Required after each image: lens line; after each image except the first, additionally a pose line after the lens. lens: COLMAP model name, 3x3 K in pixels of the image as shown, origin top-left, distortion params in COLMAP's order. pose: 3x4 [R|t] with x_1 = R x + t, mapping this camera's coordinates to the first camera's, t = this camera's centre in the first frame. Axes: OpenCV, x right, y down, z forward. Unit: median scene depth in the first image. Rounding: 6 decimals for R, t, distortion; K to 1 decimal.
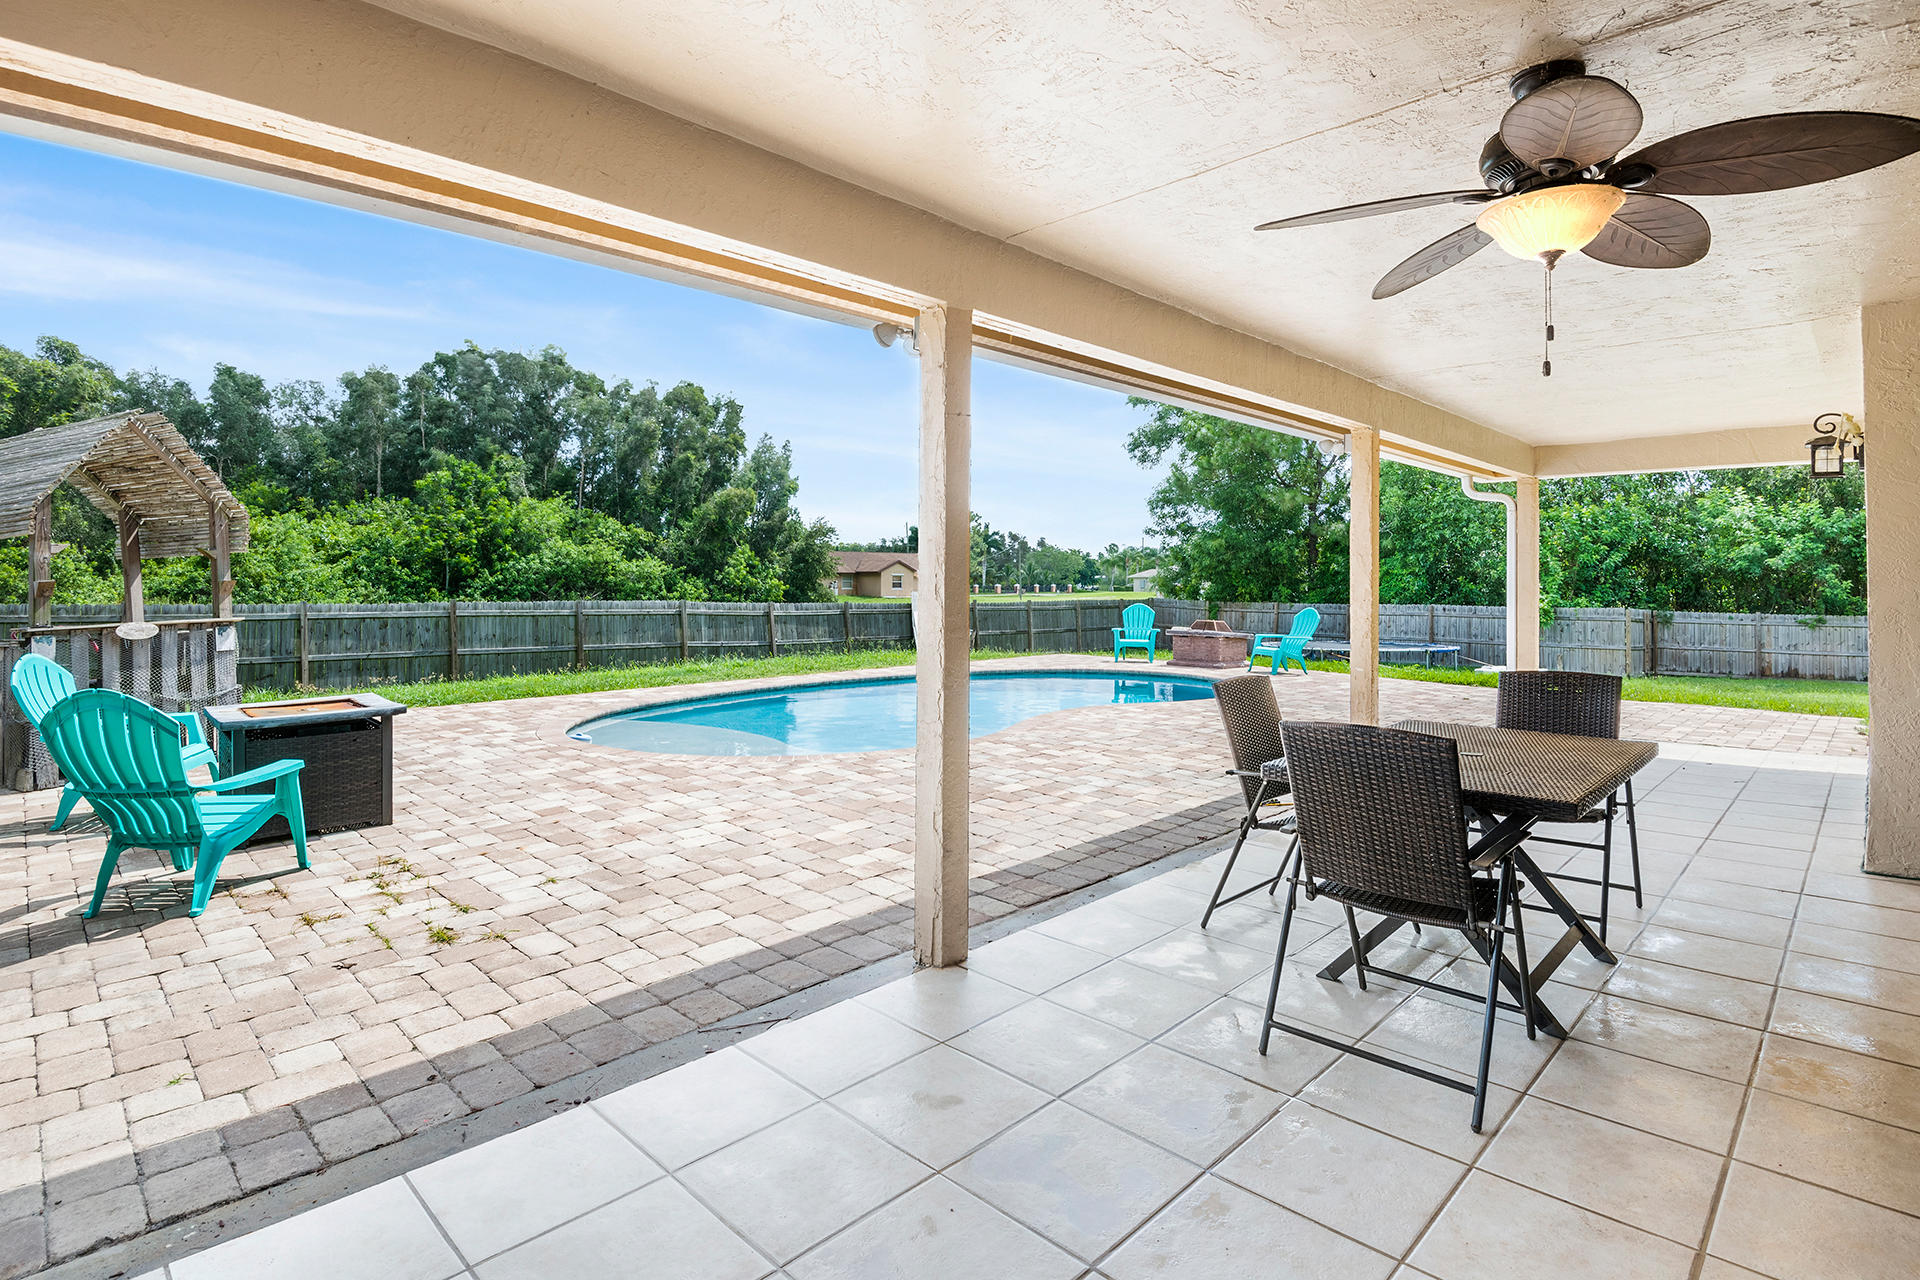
lens RADIAL K [[956.6, 0, 966.9], [0, 956.6, 611.2], [0, 0, 1]] dist [0.029616, -0.048171]
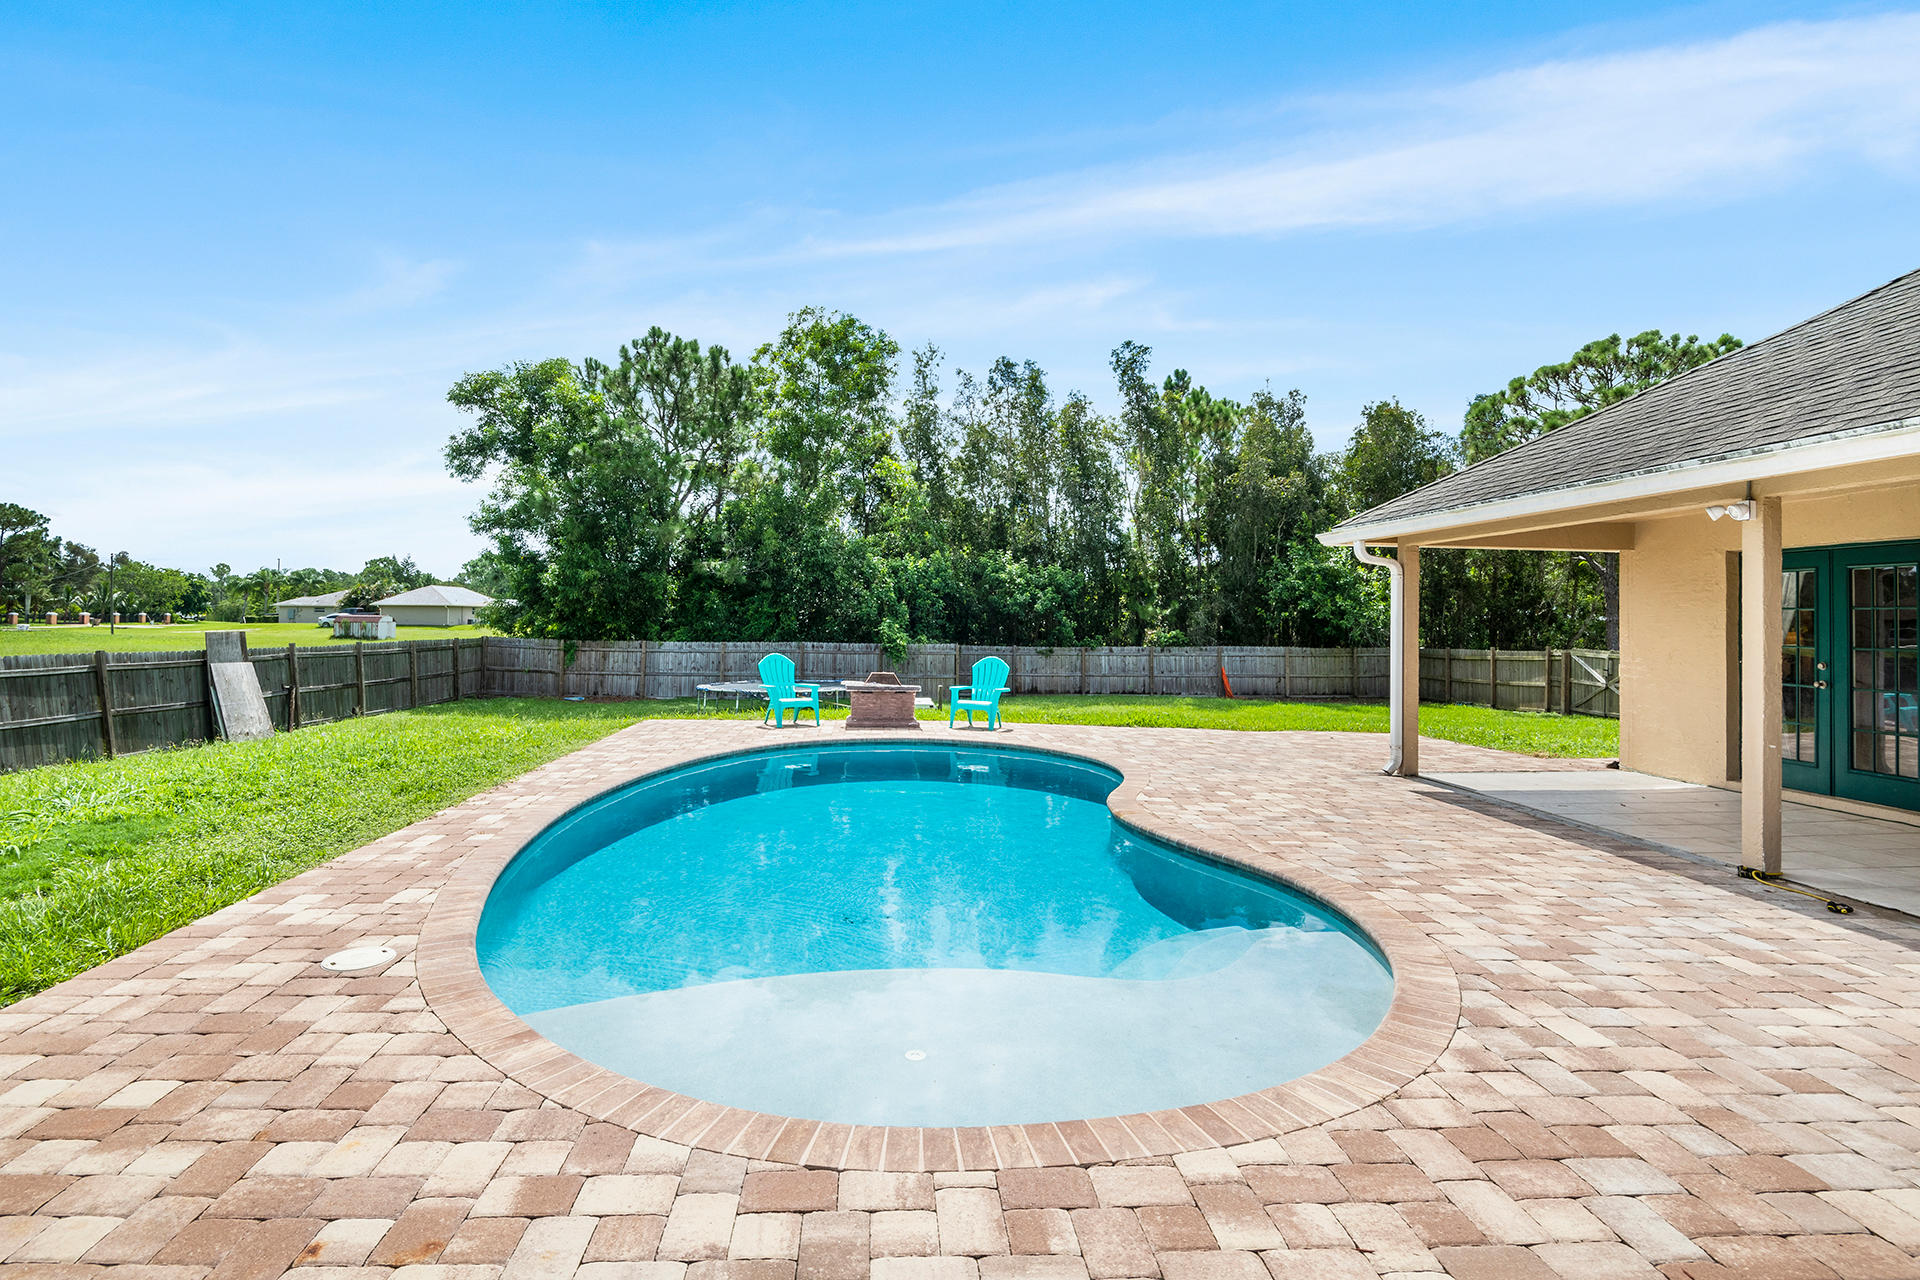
lens RADIAL K [[926.4, 0, 952.8], [0, 926.4, 624.2], [0, 0, 1]] dist [0.001065, -0.017038]
pose [[0.674440, 0.002093, 0.738327, -0.145104], [0.011531, 0.999844, -0.013367, -0.009790], [-0.738240, 0.017529, 0.674310, 0.167701]]
